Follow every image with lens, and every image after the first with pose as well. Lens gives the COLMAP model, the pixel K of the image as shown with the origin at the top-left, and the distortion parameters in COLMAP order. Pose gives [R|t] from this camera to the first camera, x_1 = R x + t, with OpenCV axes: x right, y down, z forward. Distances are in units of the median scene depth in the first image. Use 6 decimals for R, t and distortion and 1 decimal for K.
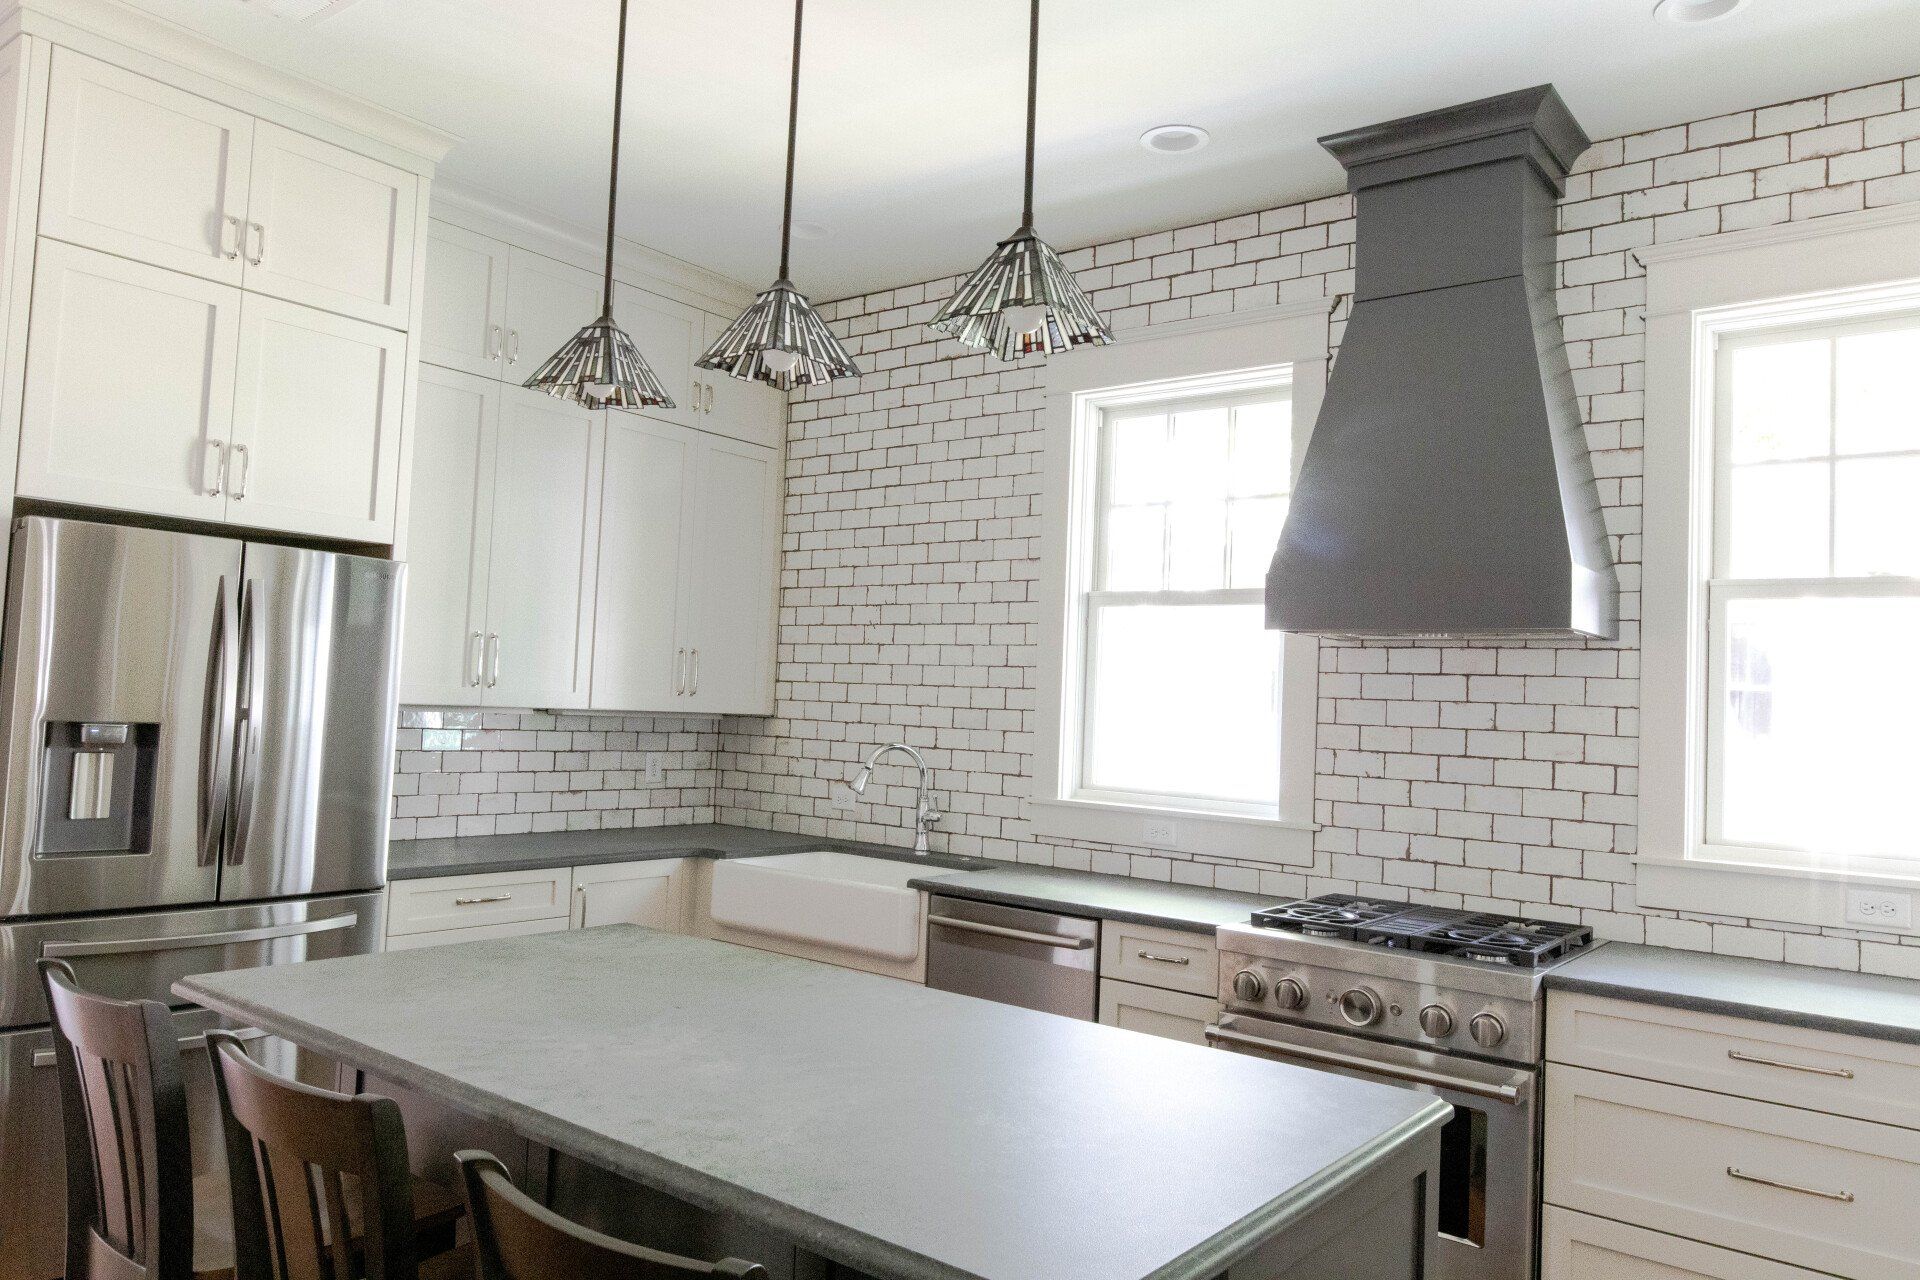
lens RADIAL K [[1318.5, 0, 962.2], [0, 1318.5, 633.8], [0, 0, 1]] dist [0.001595, -0.008161]
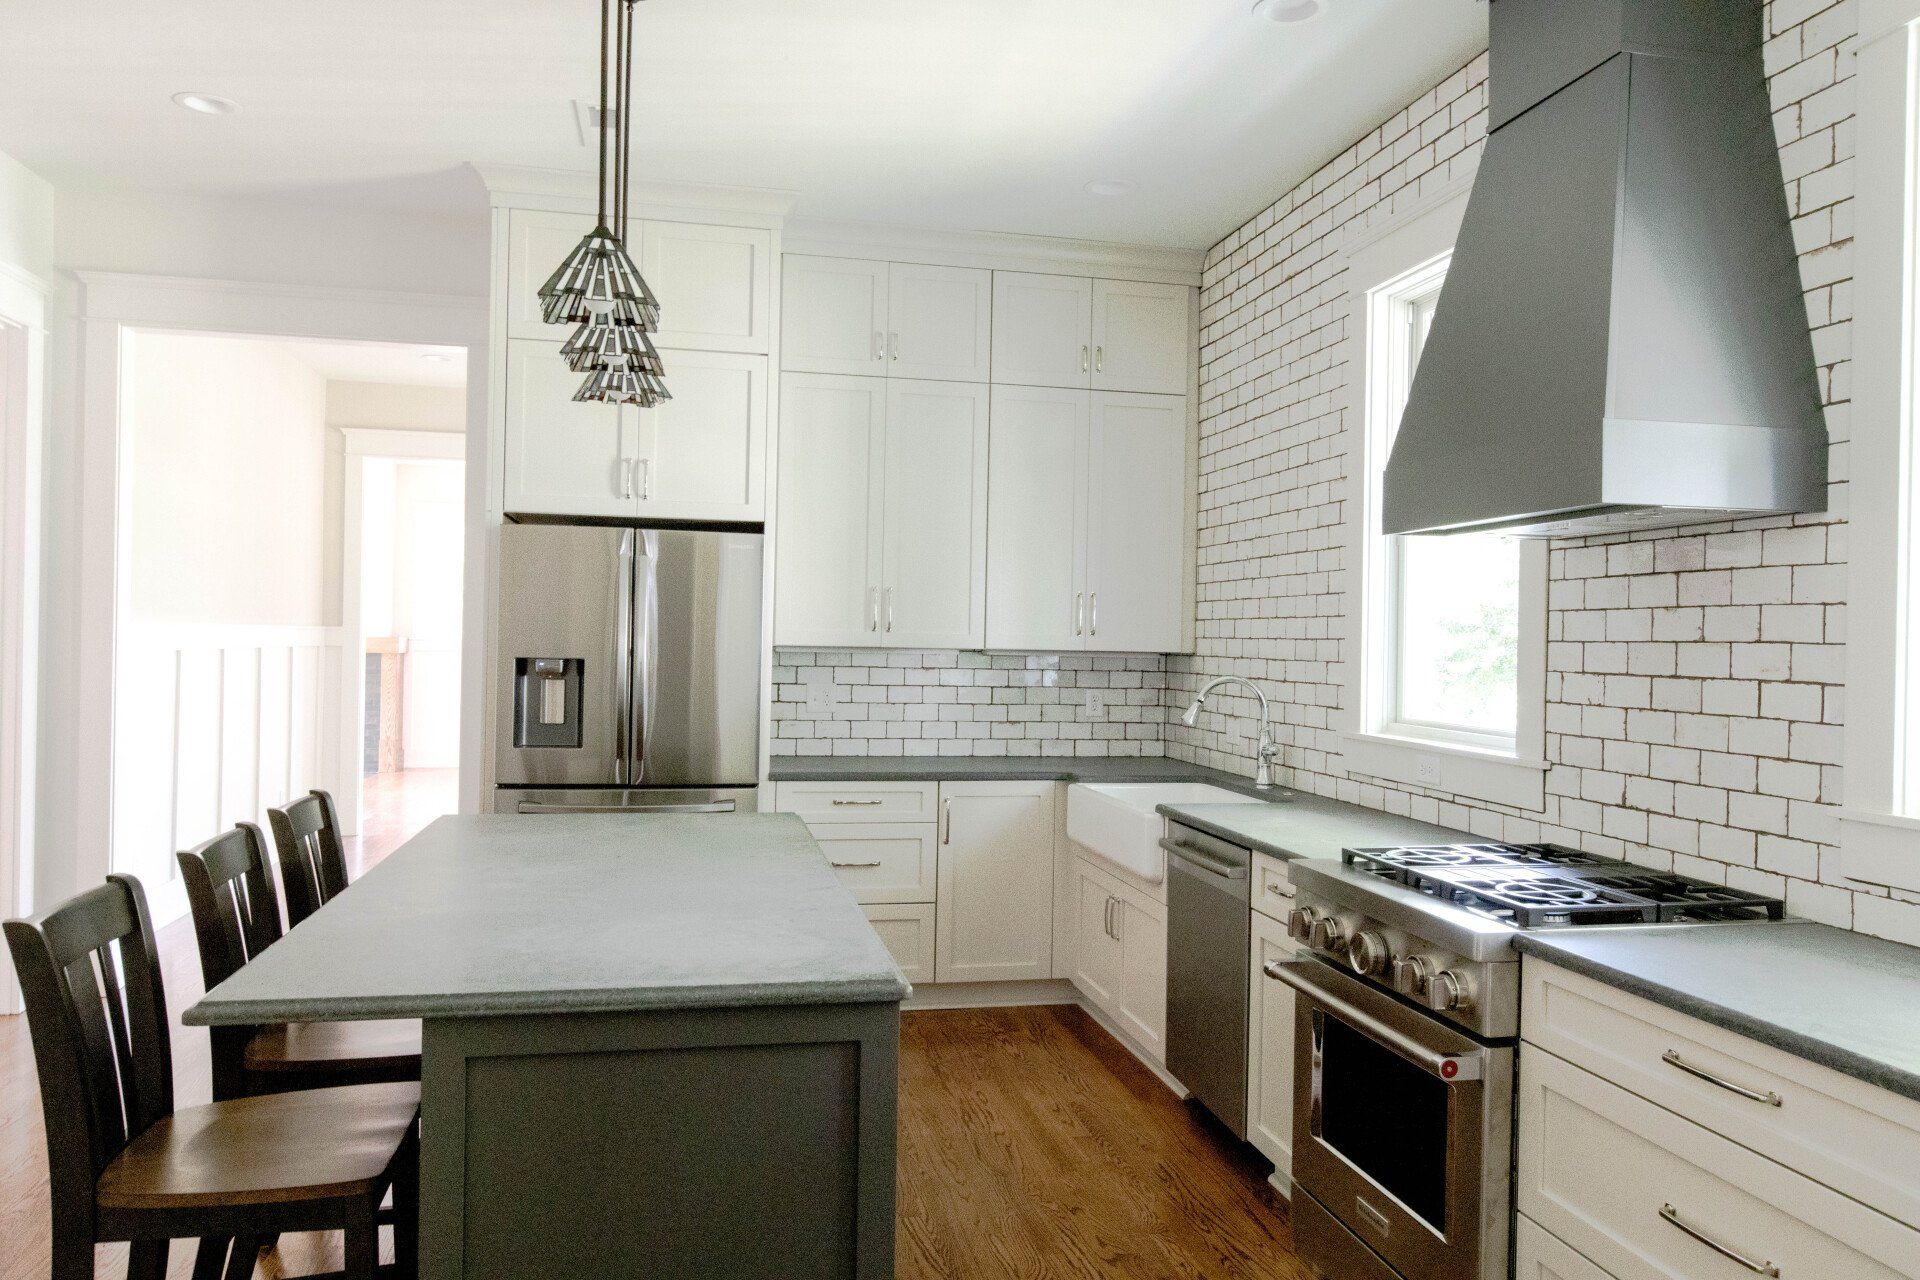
lens RADIAL K [[1318.5, 0, 962.2], [0, 1318.5, 633.8], [0, 0, 1]] dist [0.001595, -0.008161]
pose [[0.767773, -0.030136, -0.640013, 0.547319], [0.048745, 0.998746, 0.011448, 0.037357], [0.638865, -0.039987, 0.768279, 0.128378]]
